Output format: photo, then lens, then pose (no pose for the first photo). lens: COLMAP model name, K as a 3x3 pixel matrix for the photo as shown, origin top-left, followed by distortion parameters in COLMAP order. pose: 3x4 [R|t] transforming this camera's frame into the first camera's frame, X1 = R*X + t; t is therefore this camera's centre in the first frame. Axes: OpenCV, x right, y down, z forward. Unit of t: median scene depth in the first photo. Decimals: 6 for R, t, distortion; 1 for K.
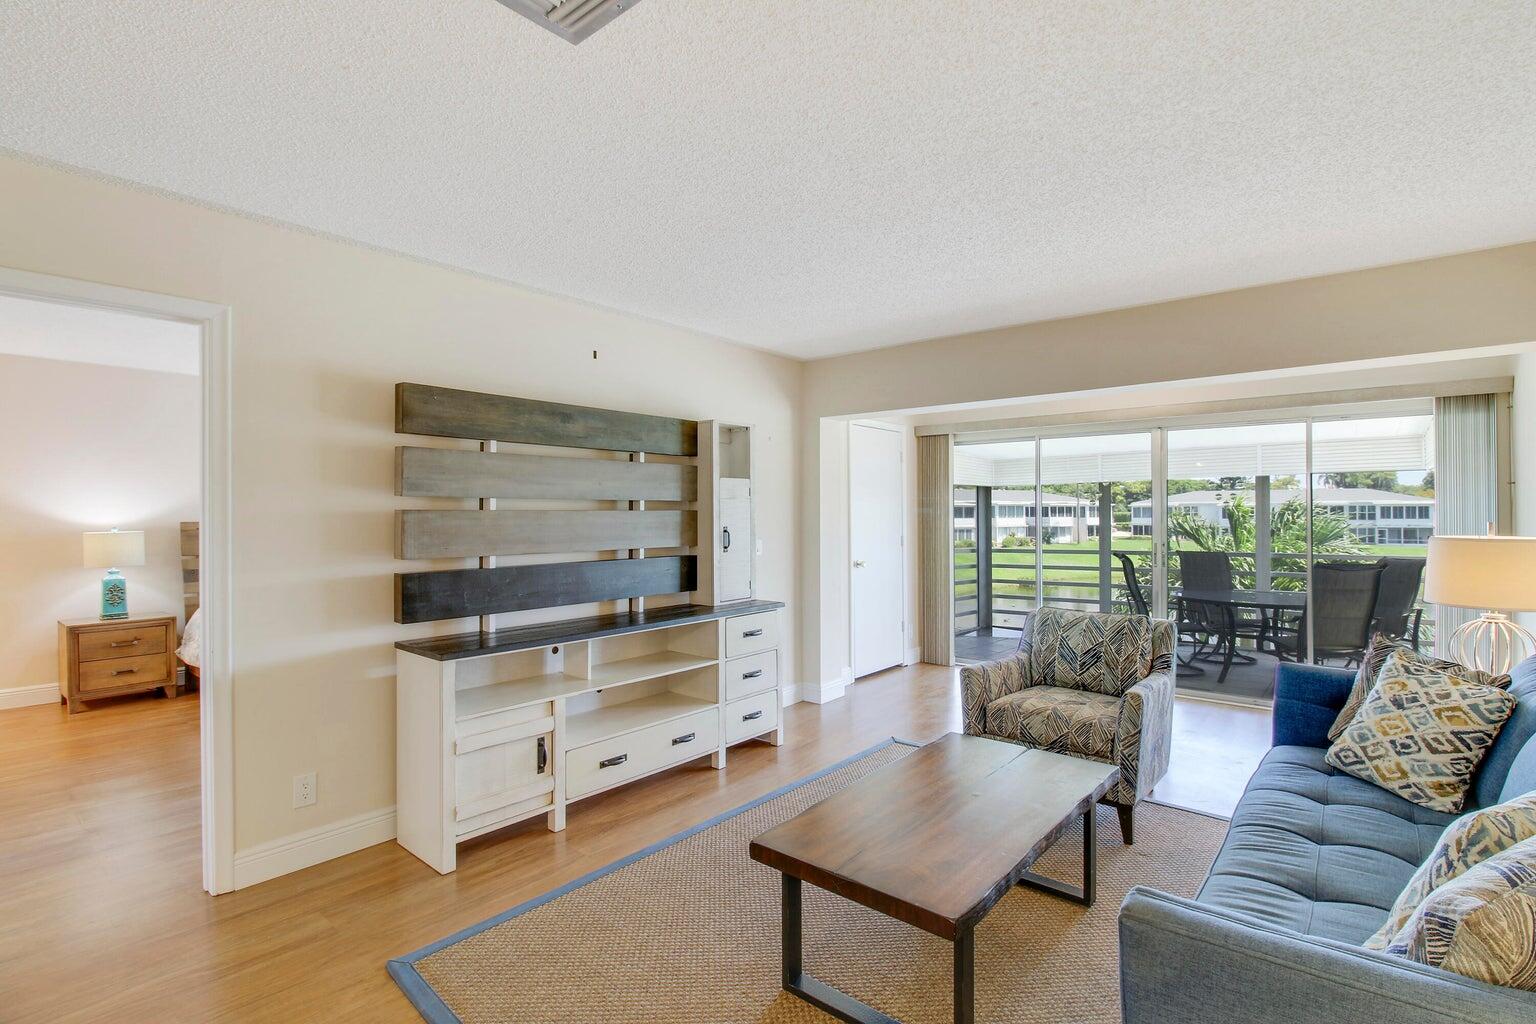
lens RADIAL K [[714.6, 0, 764.1], [0, 714.6, 519.5], [0, 0, 1]] dist [0.000029, -0.009674]
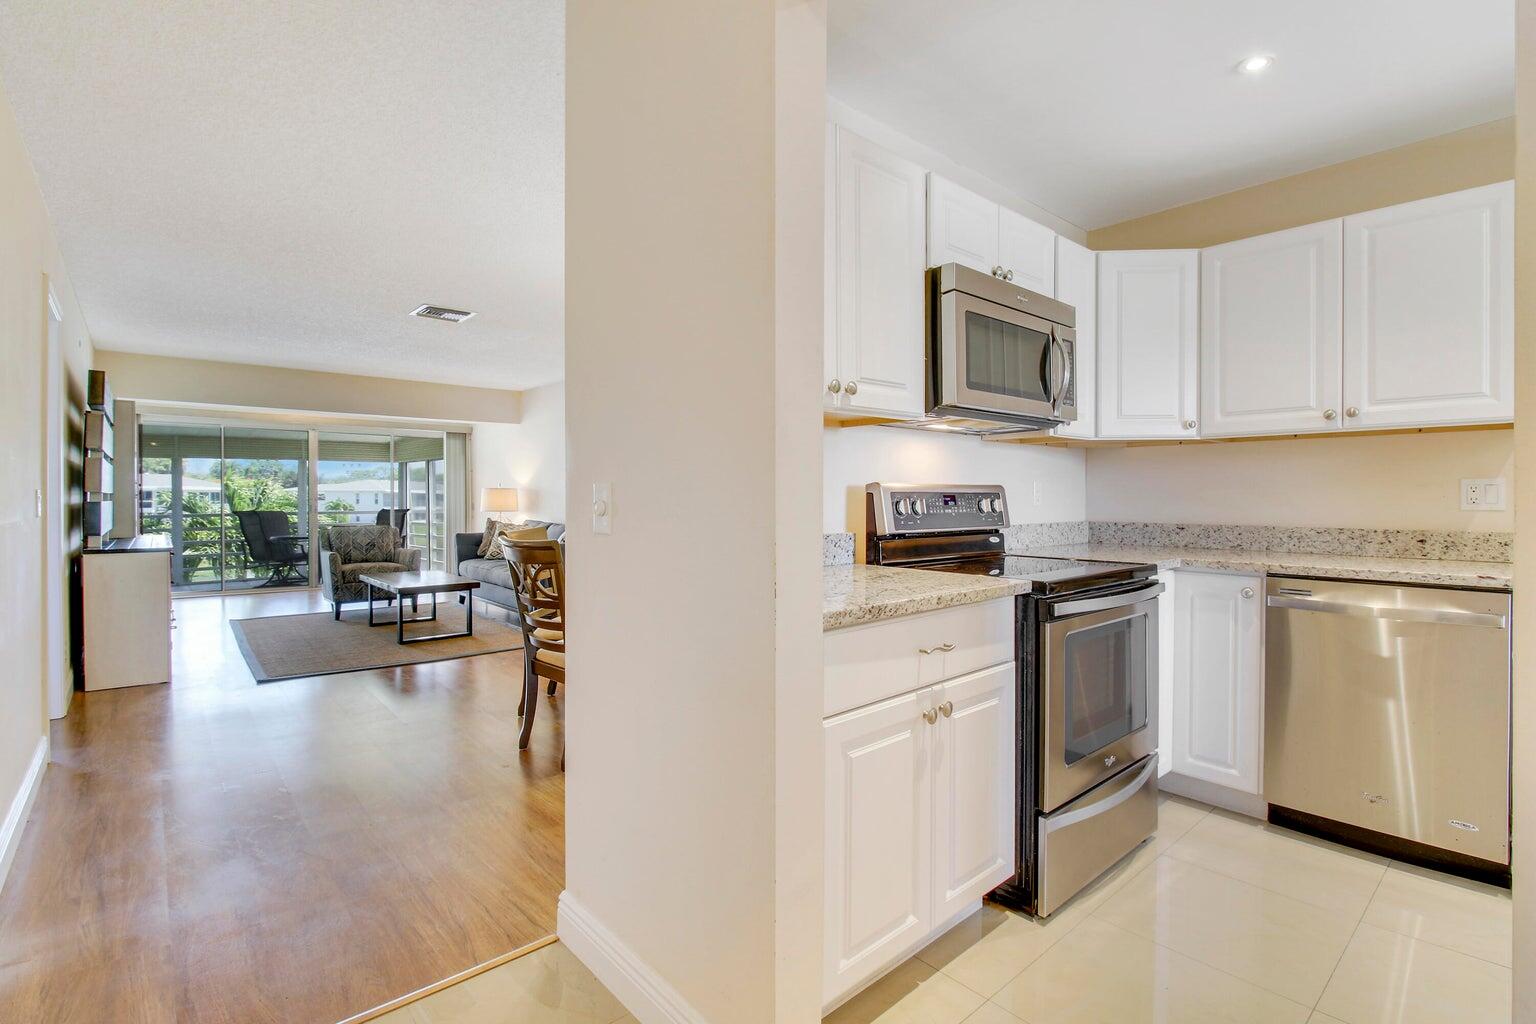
lens RADIAL K [[714.6, 0, 769.7], [0, 714.6, 502.9], [0, 0, 1]] dist [0.000029, -0.009674]
pose [[0.161033, -0.002093, 0.986947, -1.617595], [0.007060, 0.999975, 0.000969, 0.083561], [-0.986924, 0.006812, 0.161044, -0.559414]]
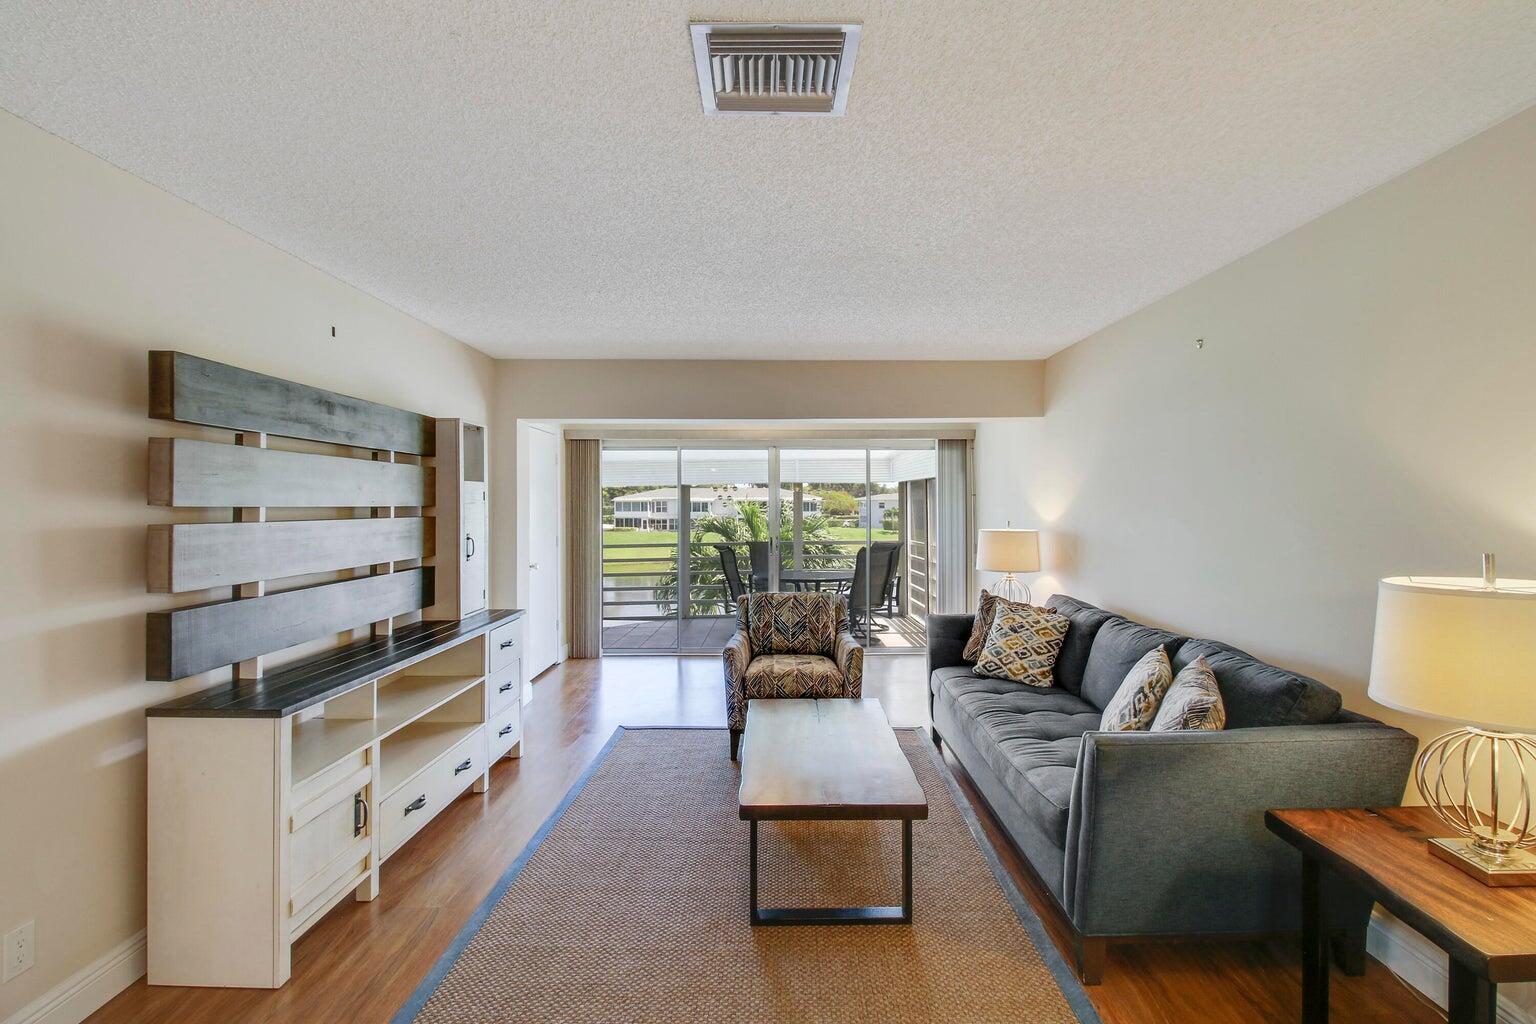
lens RADIAL K [[714.6, 0, 773.9], [0, 714.6, 506.4], [0, 0, 1]] dist [0.000029, -0.009674]
pose [[0.763644, -0.000589, 0.645638, -0.474342], [0.006954, 0.999949, -0.007312, -0.021171], [-0.645600, 0.010074, 0.763609, 0.042262]]
